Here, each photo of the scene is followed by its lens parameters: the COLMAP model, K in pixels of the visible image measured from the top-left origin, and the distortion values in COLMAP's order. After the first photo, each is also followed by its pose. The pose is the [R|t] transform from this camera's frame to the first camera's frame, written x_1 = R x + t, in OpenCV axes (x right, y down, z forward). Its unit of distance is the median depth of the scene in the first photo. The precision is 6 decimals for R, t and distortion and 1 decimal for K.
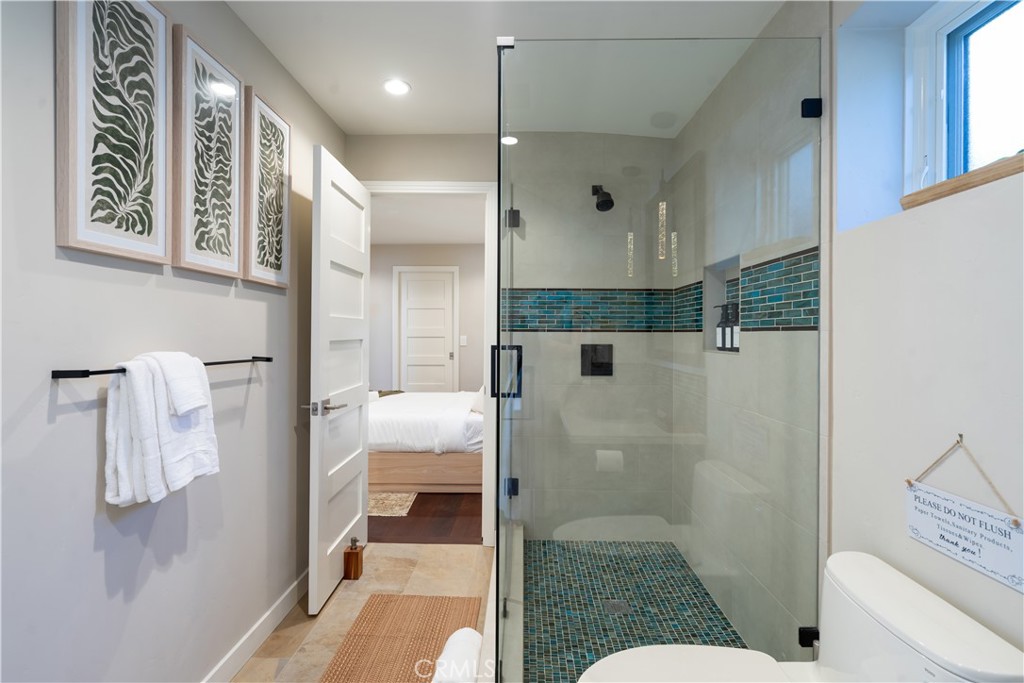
lens RADIAL K [[477.2, 0, 511.3], [0, 477.2, 329.7], [0, 0, 1]] dist [-0.002848, 0.000860]
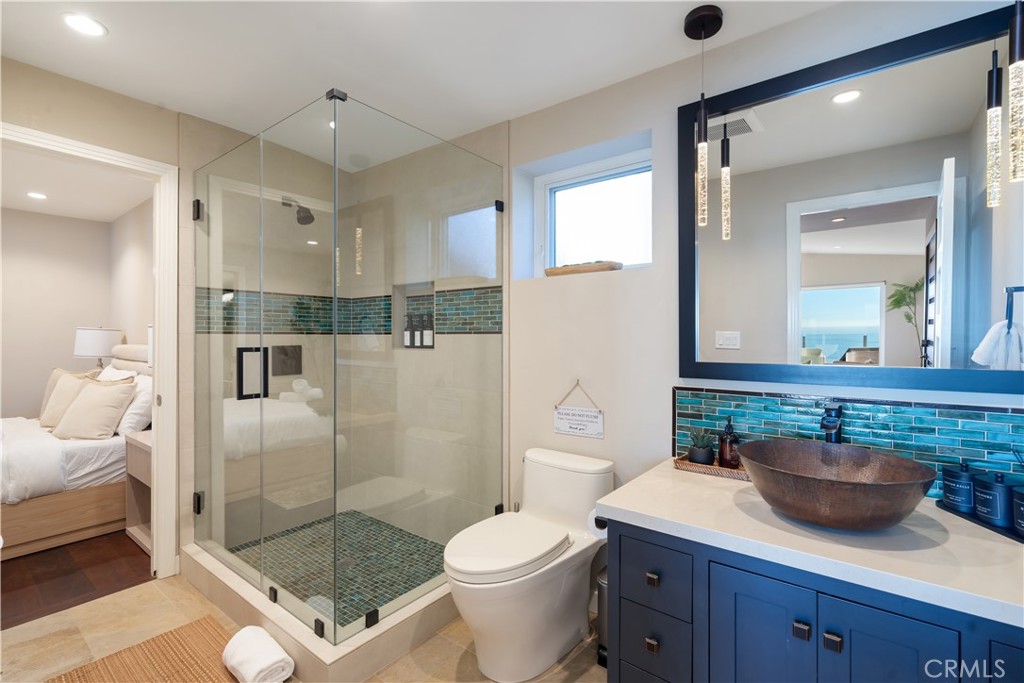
lens RADIAL K [[477.2, 0, 511.3], [0, 477.2, 329.7], [0, 0, 1]] dist [-0.002848, 0.000860]
pose [[0.591964, 0.008058, 0.805924, -0.499142], [-0.006040, 0.999966, -0.005561, -0.002706], [-0.805941, -0.001576, 0.591993, -0.044093]]
